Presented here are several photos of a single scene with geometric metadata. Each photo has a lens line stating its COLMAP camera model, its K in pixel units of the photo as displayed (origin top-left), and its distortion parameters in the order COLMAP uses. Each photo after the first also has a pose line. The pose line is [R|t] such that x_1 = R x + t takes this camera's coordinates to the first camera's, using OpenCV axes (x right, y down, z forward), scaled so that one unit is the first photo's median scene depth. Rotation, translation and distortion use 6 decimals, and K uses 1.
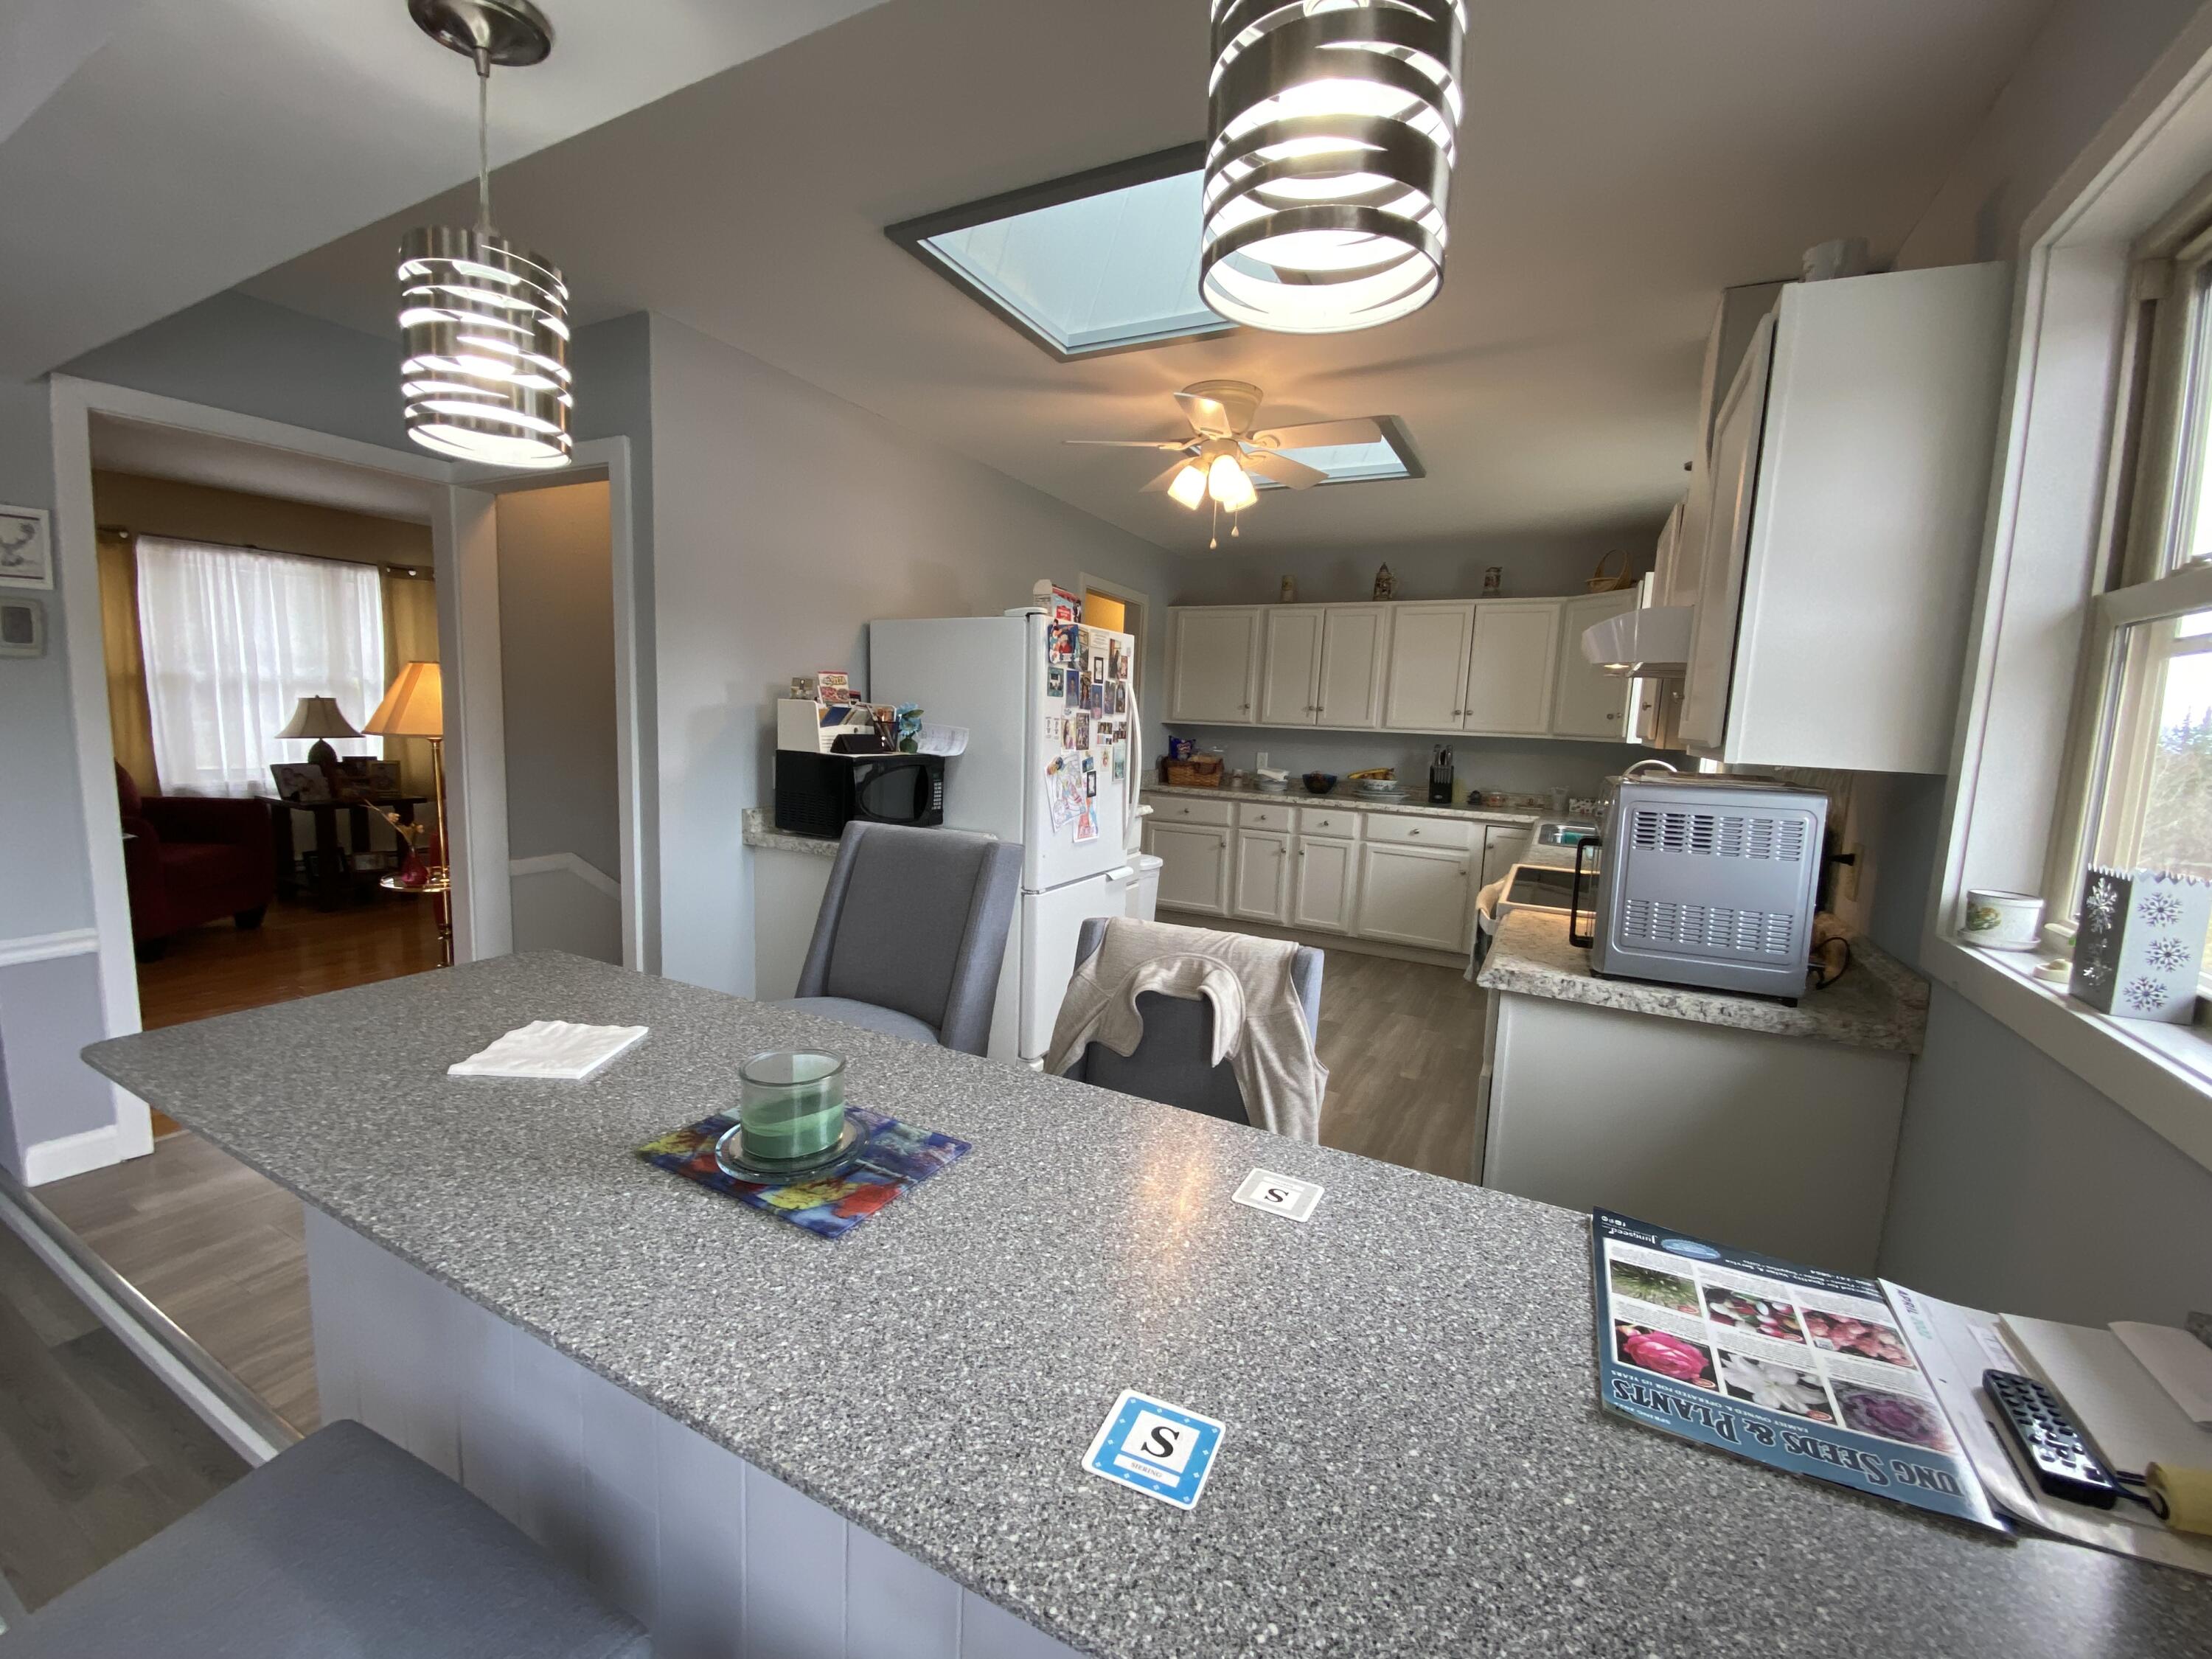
lens RADIAL K [[897.5, 0, 1111.1], [0, 897.5, 822.9], [0, 0, 1]] dist [0.000381, -0.014301]
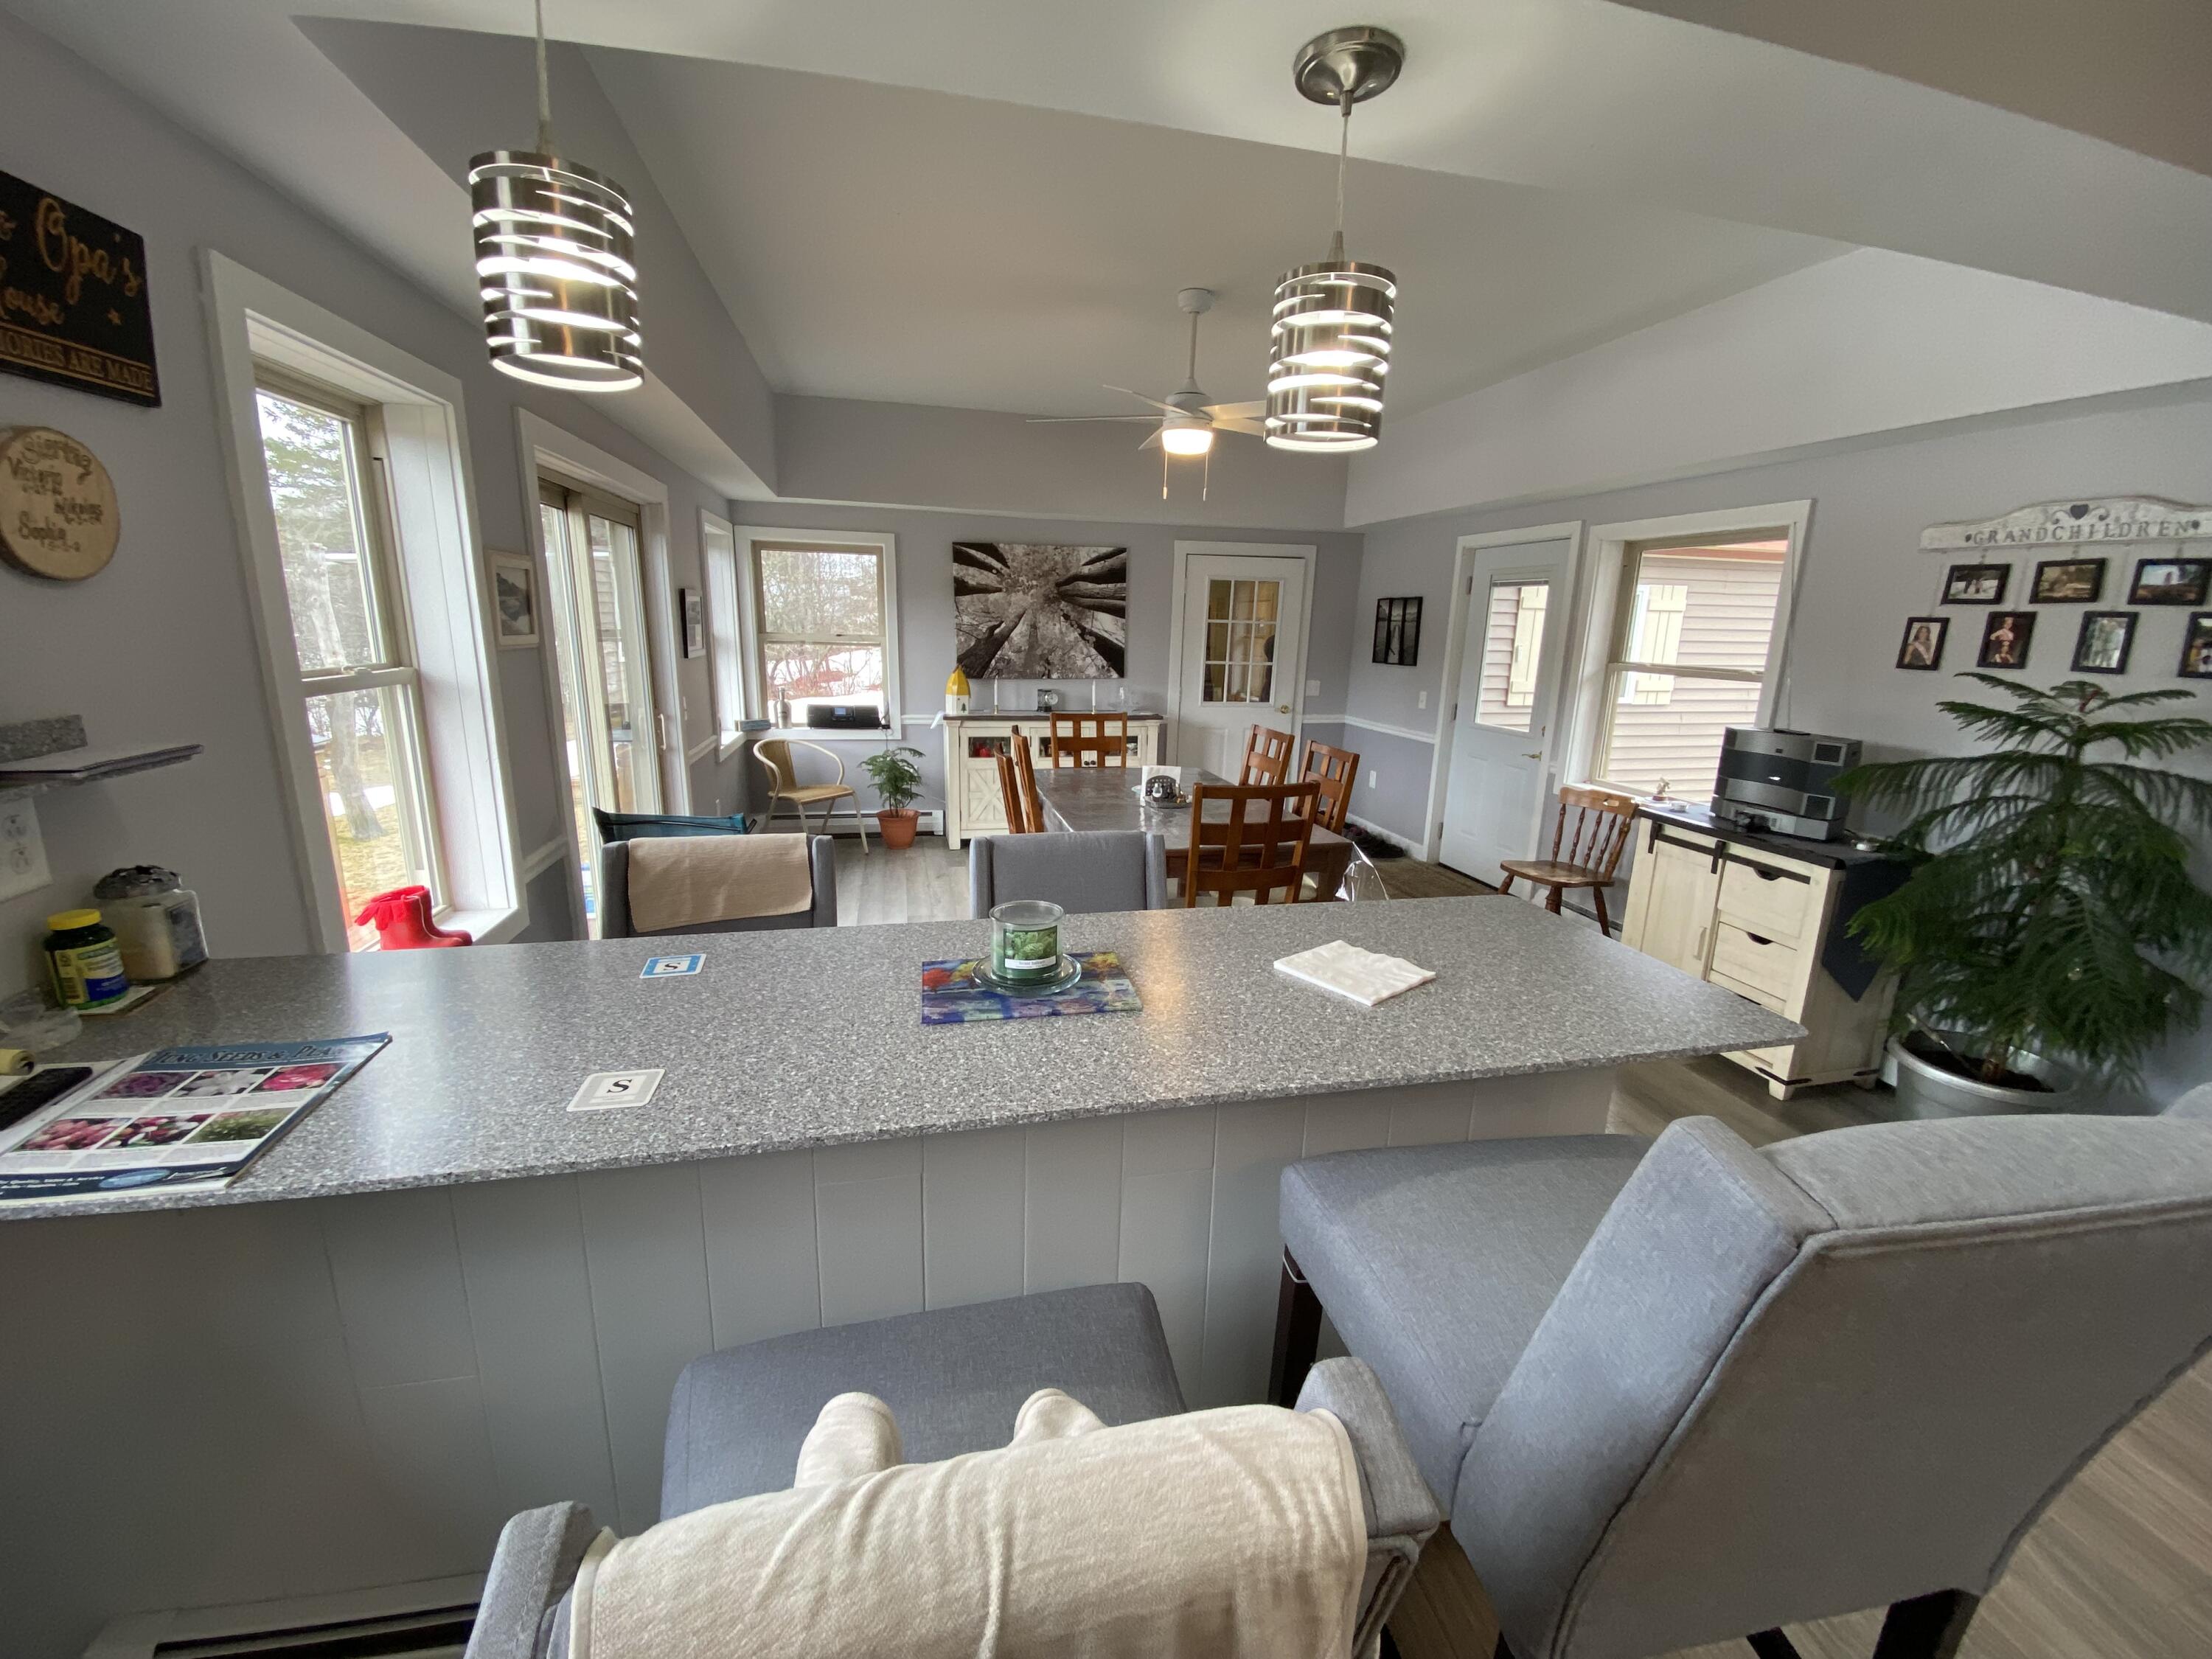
lens RADIAL K [[897.5, 0, 1111.1], [0, 897.5, 822.9], [0, 0, 1]] dist [0.000381, -0.014301]
pose [[-0.761598, 0.088030, -0.642043, 0.473550], [-0.134901, 0.947492, 0.289932, -0.306938], [0.633853, 0.307423, -0.709733, 2.427905]]
